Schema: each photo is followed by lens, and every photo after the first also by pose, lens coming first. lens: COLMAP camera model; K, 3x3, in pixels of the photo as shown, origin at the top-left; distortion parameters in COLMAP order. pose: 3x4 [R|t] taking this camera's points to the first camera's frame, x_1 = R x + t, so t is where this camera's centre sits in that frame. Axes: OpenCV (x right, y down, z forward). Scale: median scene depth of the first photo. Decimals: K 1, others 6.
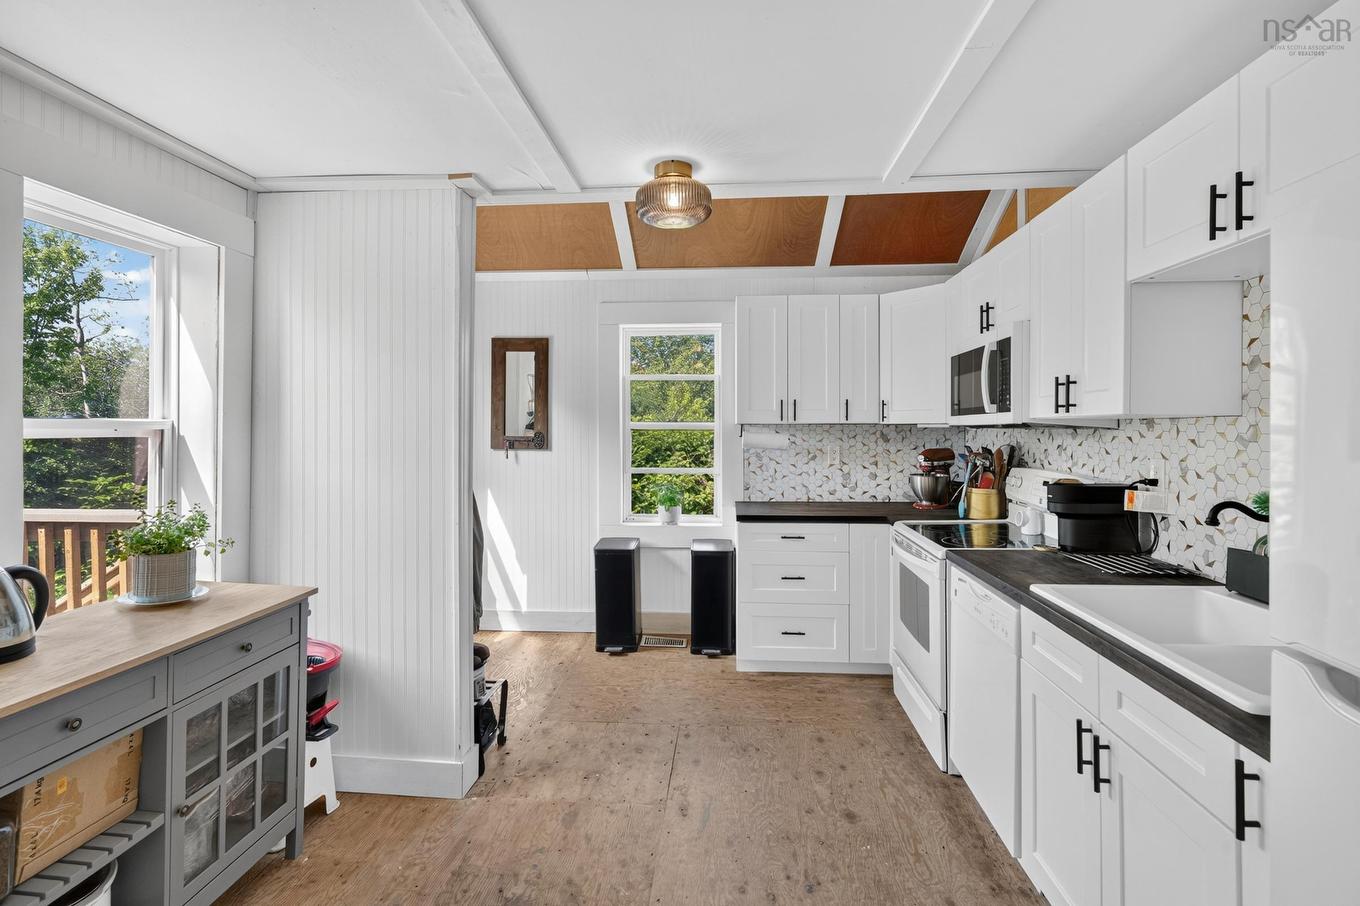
lens RADIAL K [[632.5, 0, 680.6], [0, 632.5, 426.5], [0, 0, 1]] dist [-0.001096, -0.000192]
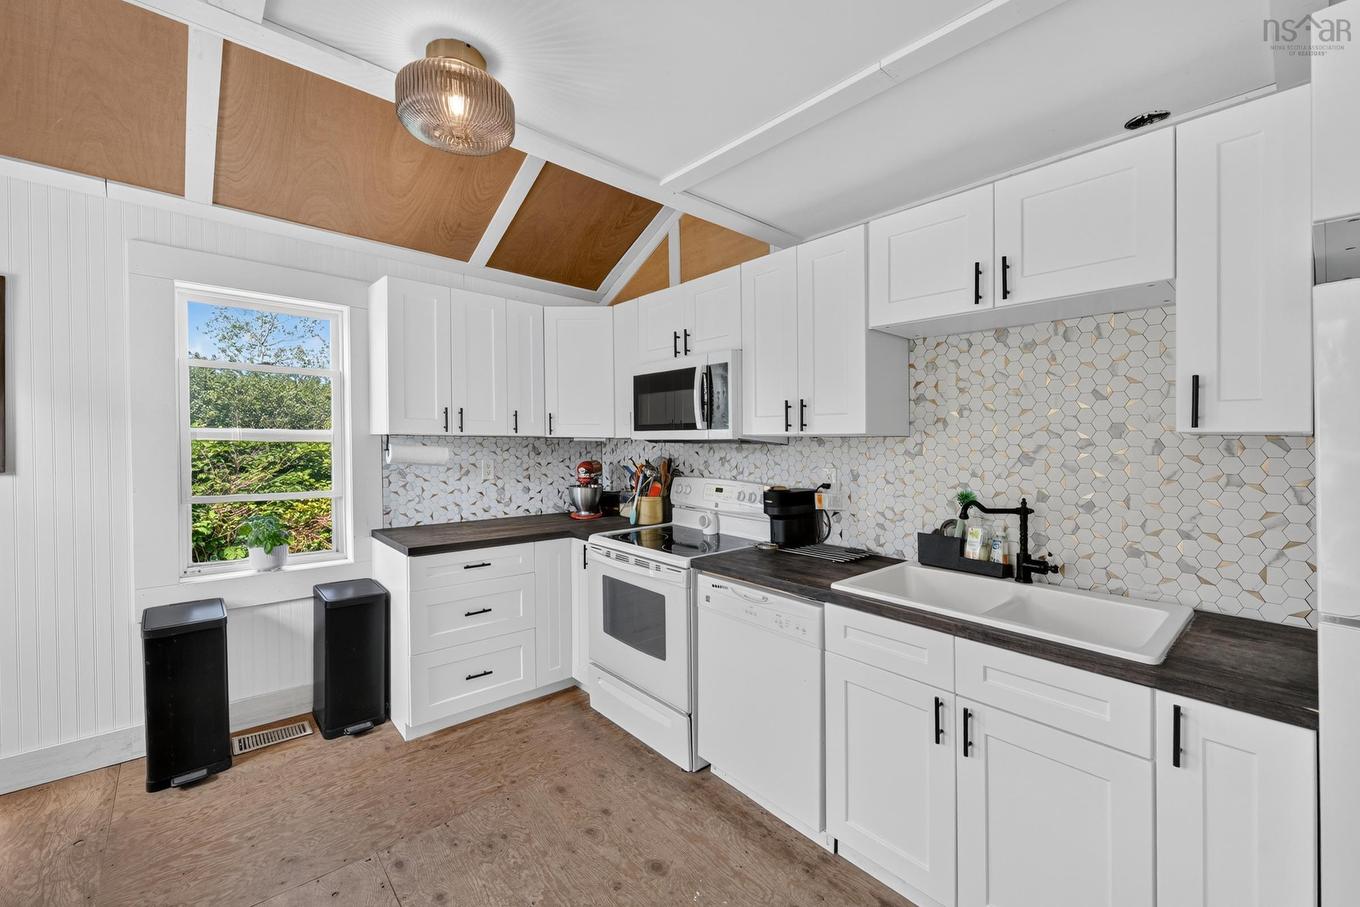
lens RADIAL K [[554.5, 0, 675.5], [0, 554.5, 445.7], [0, 0, 1]] dist [0.000015, -0.000323]
pose [[0.696308, 0.003954, 0.717732, -0.186088], [-0.013047, 0.999889, 0.007149, 0.000600], [-0.717625, -0.014342, 0.696282, 0.276169]]
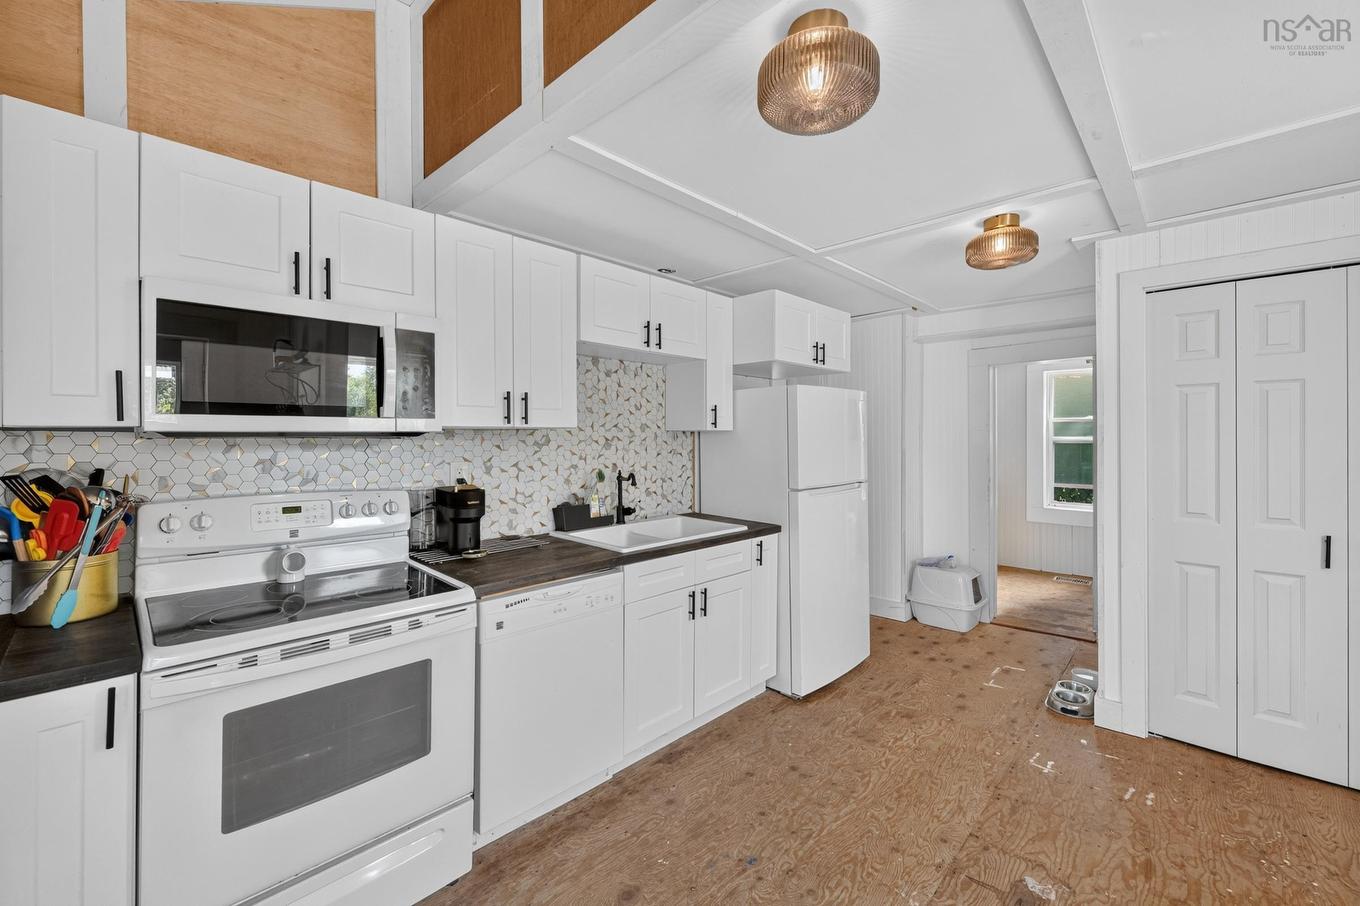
lens RADIAL K [[552.3, 0, 679.8], [0, 552.3, 420.5], [0, 0, 1]] dist [0.000017, -0.000085]
pose [[-0.772249, 0.017996, 0.635065, -0.171004], [-0.002866, 0.999490, -0.031808, 0.001894], [-0.635314, -0.026383, -0.771803, 0.989077]]
